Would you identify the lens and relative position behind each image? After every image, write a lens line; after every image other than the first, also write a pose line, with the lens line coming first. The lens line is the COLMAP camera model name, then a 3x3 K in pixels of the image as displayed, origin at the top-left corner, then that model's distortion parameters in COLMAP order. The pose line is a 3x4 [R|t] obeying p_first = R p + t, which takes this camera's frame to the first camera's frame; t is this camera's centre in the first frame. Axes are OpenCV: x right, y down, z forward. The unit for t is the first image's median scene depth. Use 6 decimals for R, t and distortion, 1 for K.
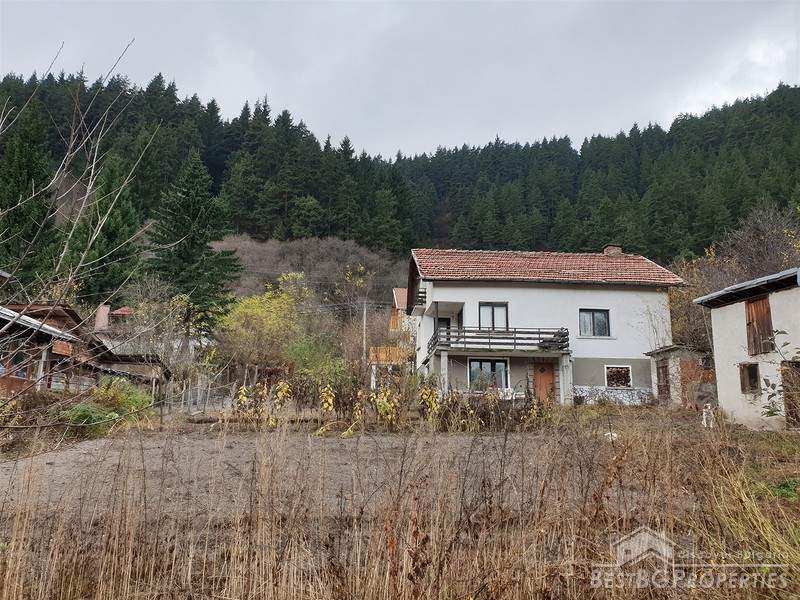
lens RADIAL K [[619.9, 0, 389.6], [0, 619.9, 300.8], [0, 0, 1]] dist [0.023422, -0.025477]
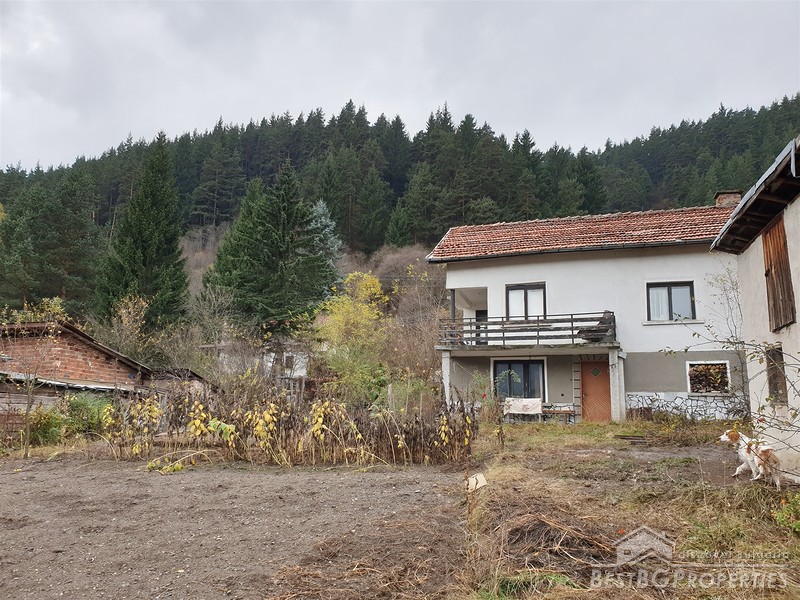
lens RADIAL K [[619.9, 0, 405.7], [0, 619.9, 315.8], [0, 0, 1]] dist [0.023422, -0.025477]
pose [[0.941135, -0.062576, -0.332190, 0.272424], [0.065449, 0.997853, -0.002544, 0.032621], [0.331636, -0.019347, 0.943209, 0.238903]]
